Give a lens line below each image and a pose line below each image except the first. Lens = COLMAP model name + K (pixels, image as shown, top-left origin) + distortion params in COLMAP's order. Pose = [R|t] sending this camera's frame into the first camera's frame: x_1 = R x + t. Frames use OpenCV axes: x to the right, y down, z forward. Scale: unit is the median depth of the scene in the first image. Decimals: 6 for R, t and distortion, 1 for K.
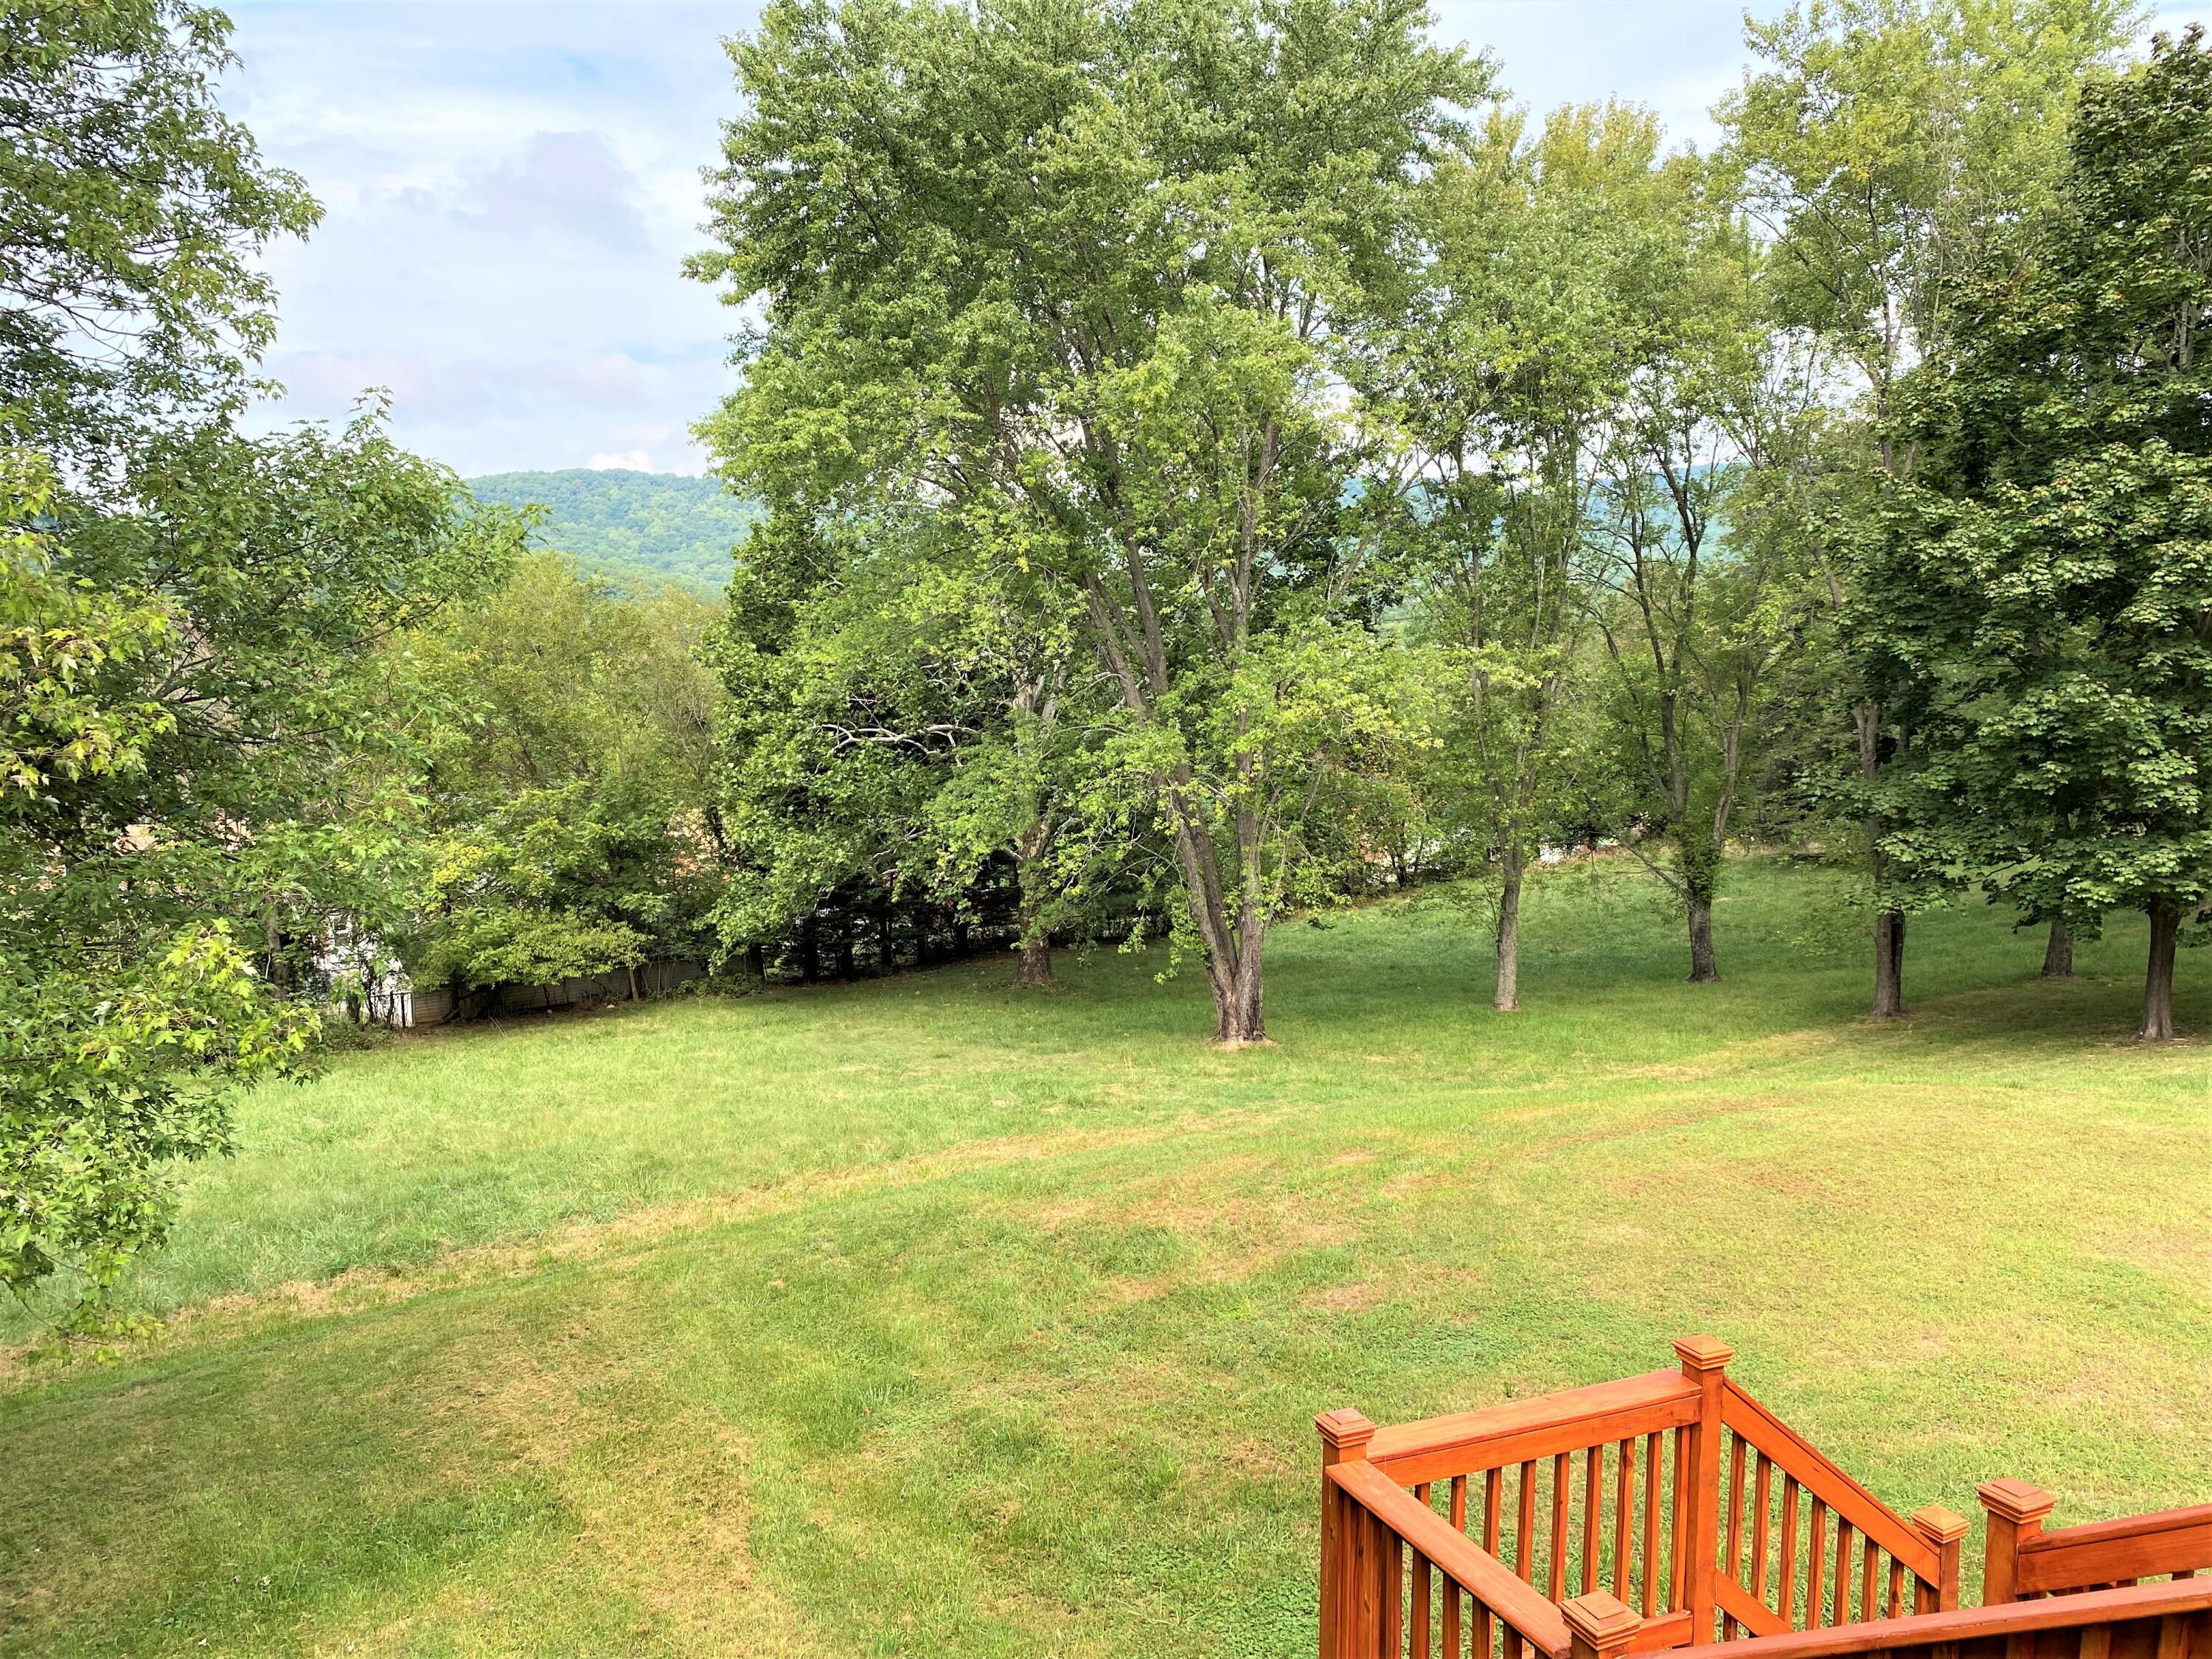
lens RADIAL K [[1648.5, 0, 1106.0], [0, 1648.5, 829.5], [0, 0, 1]] dist [0.001065, -0.012500]
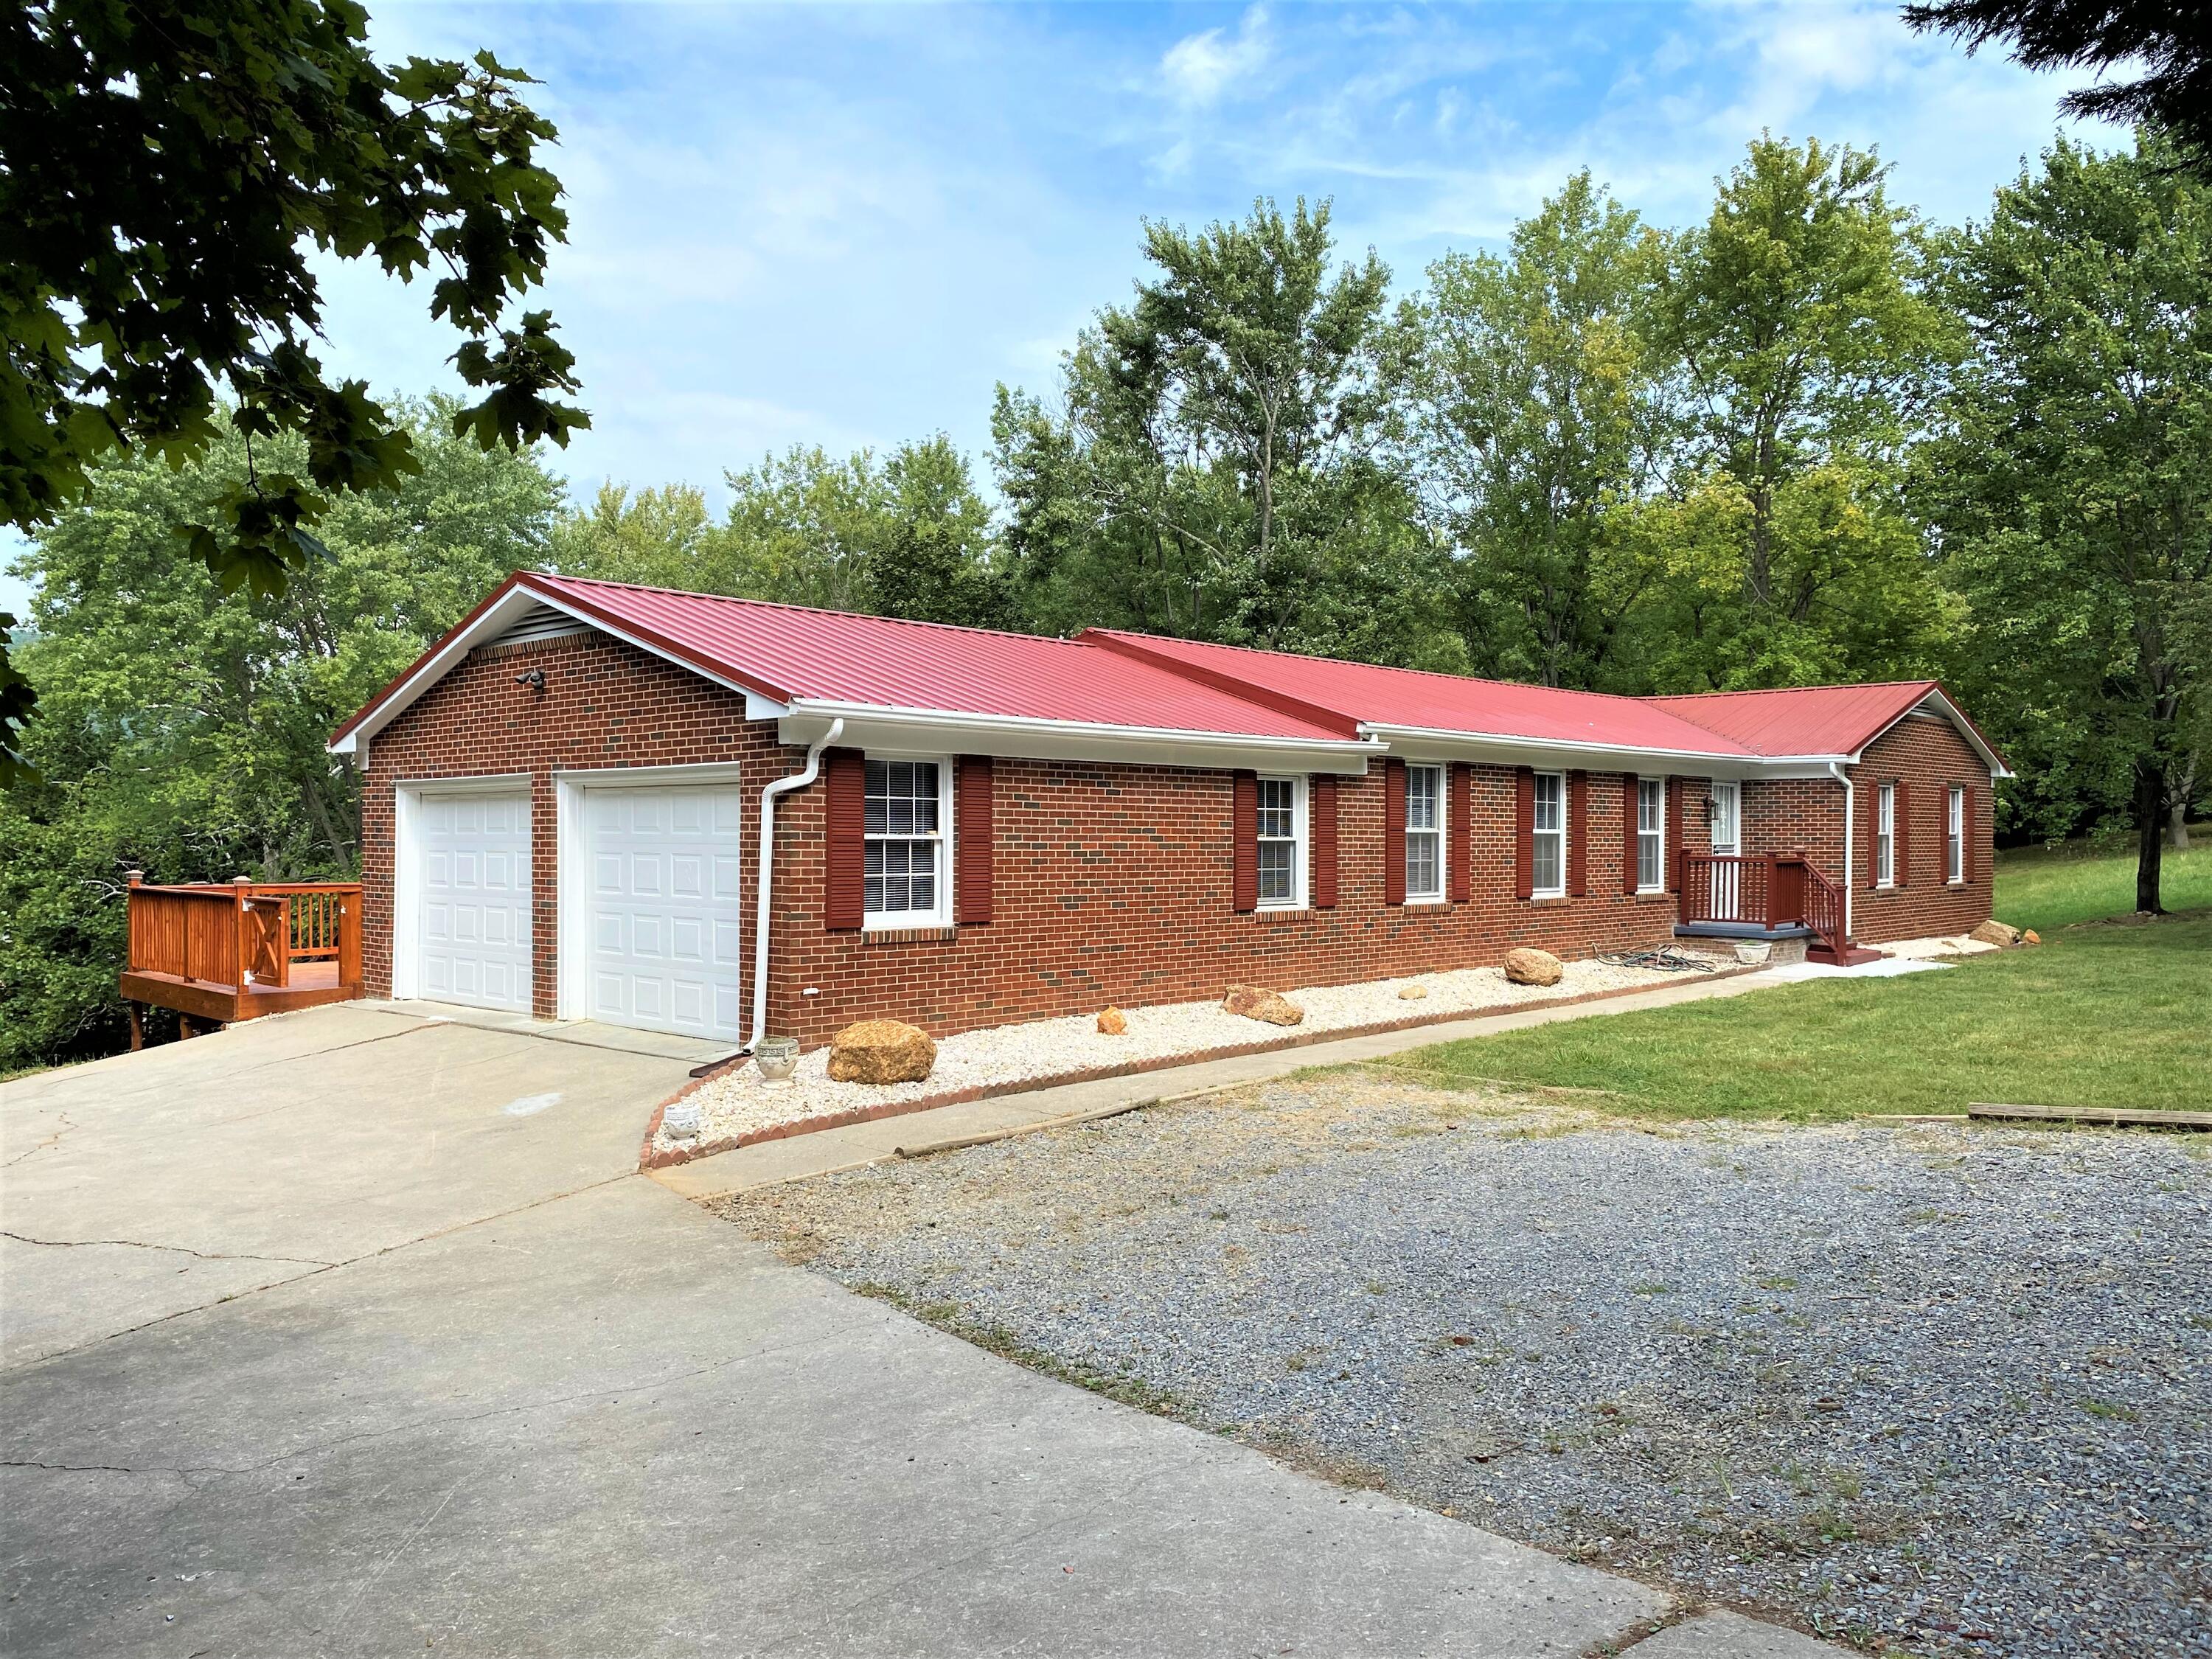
lens RADIAL K [[1648.5, 0, 1106.0], [0, 1648.5, 829.5], [0, 0, 1]] dist [0.001065, -0.012500]
pose [[0.921794, 0.011583, 0.387507, 0.107527], [0.030329, 0.994335, -0.101870, 0.094898], [-0.386492, 0.105656, 0.916221, -0.880552]]
